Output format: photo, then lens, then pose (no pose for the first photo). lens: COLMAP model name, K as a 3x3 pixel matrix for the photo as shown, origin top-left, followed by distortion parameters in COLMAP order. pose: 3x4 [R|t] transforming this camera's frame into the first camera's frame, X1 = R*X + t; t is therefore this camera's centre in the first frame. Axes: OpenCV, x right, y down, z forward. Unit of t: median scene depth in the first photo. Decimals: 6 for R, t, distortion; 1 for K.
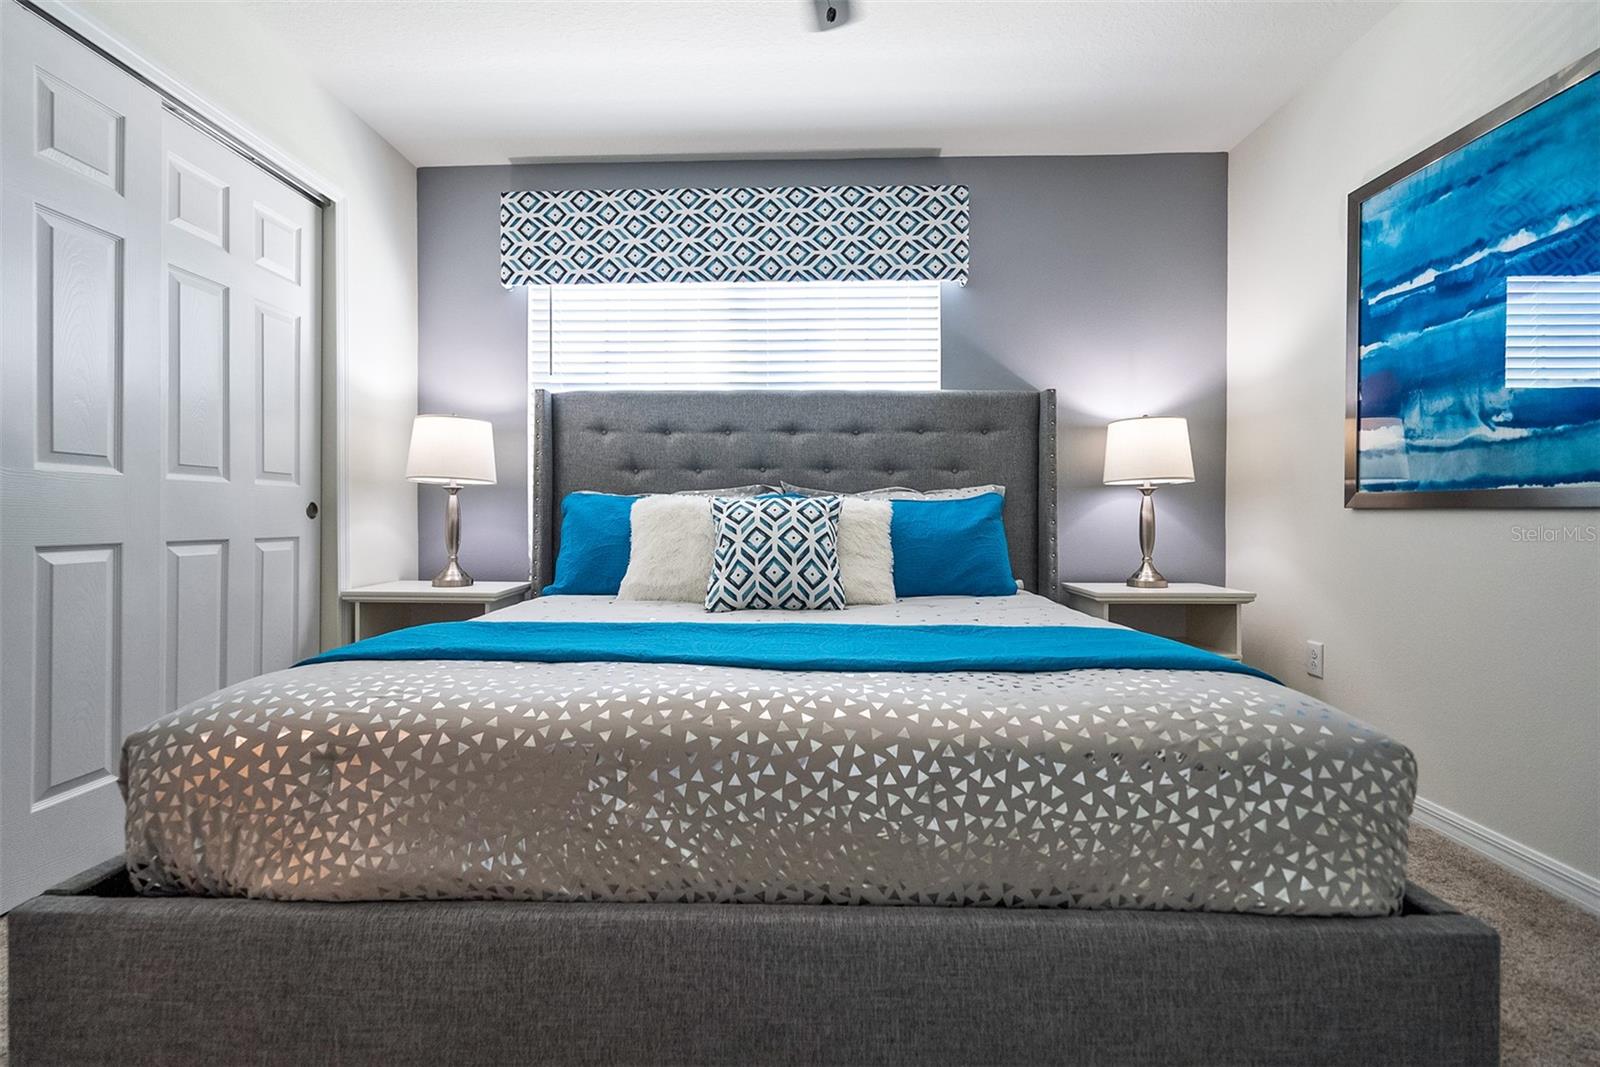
lens RADIAL K [[738.6, 0, 794.3], [0, 738.6, 510.8], [0, 0, 1]] dist [-0.000721, -0.000058]
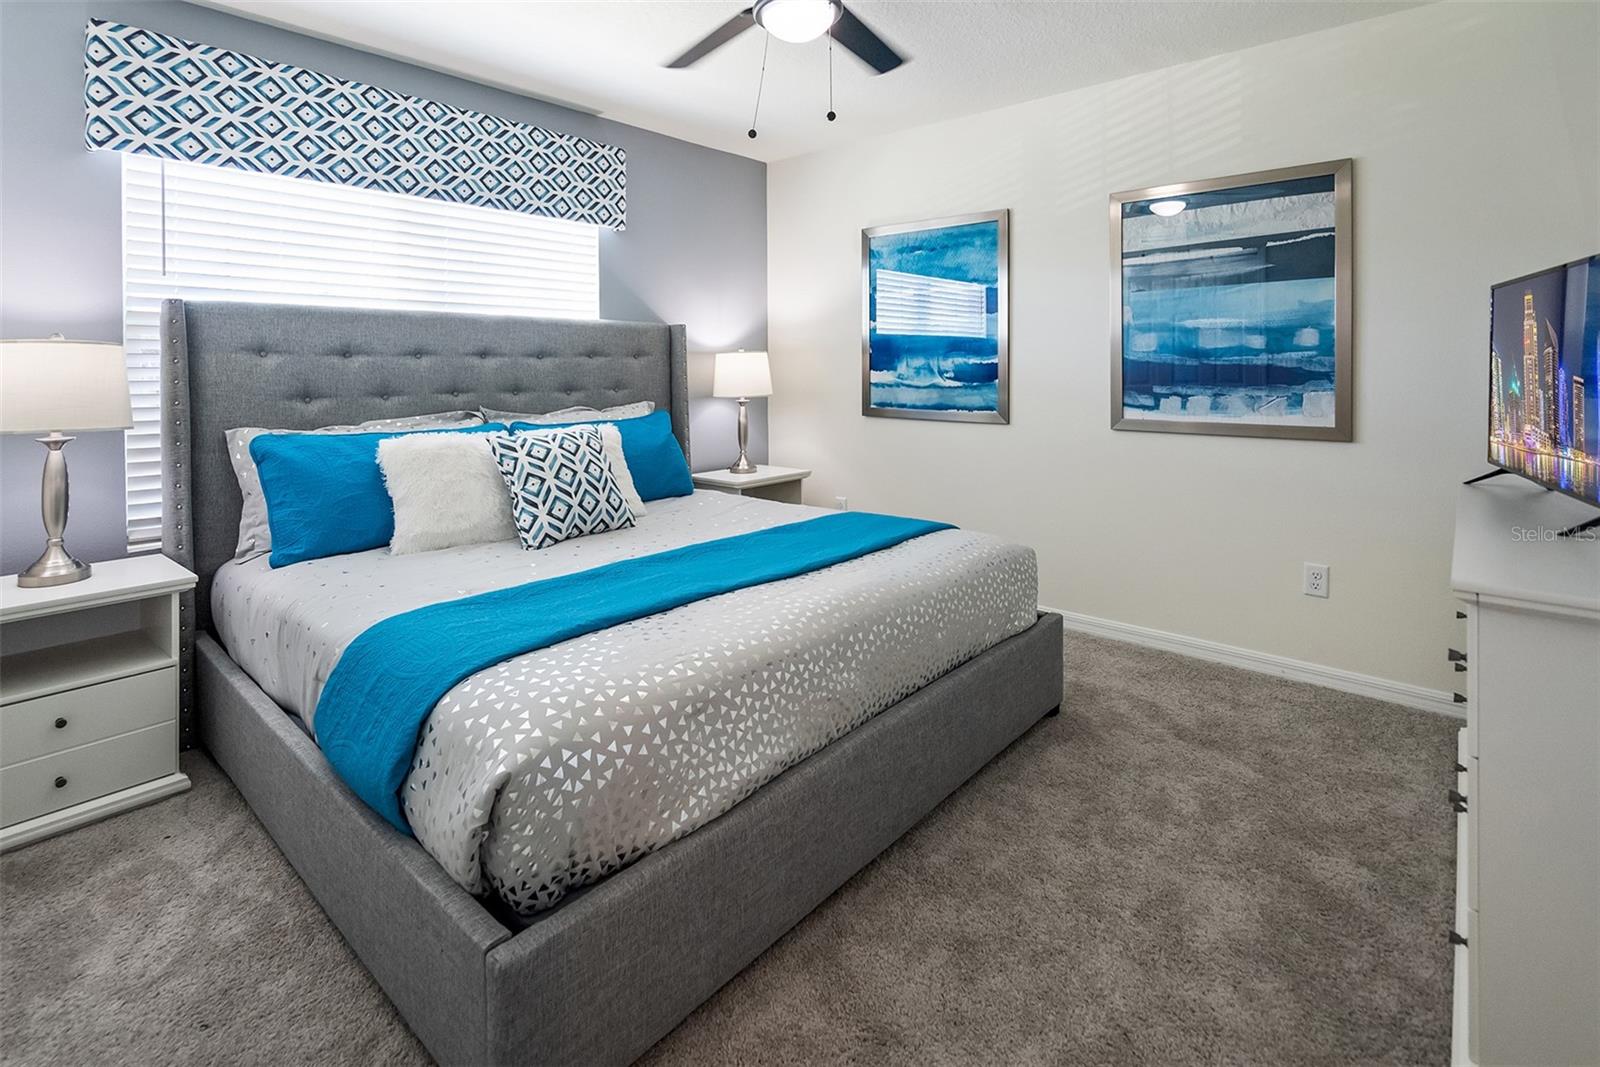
lens RADIAL K [[757.3, 0, 798.1], [0, 757.3, 360.7], [0, 0, 1]] dist [0.003585, 0.000857]
pose [[0.643708, 0.003406, 0.765264, -0.601738], [0.001000, 0.999986, -0.005291, -0.108836], [-0.765271, 0.004171, 0.643695, 0.002164]]
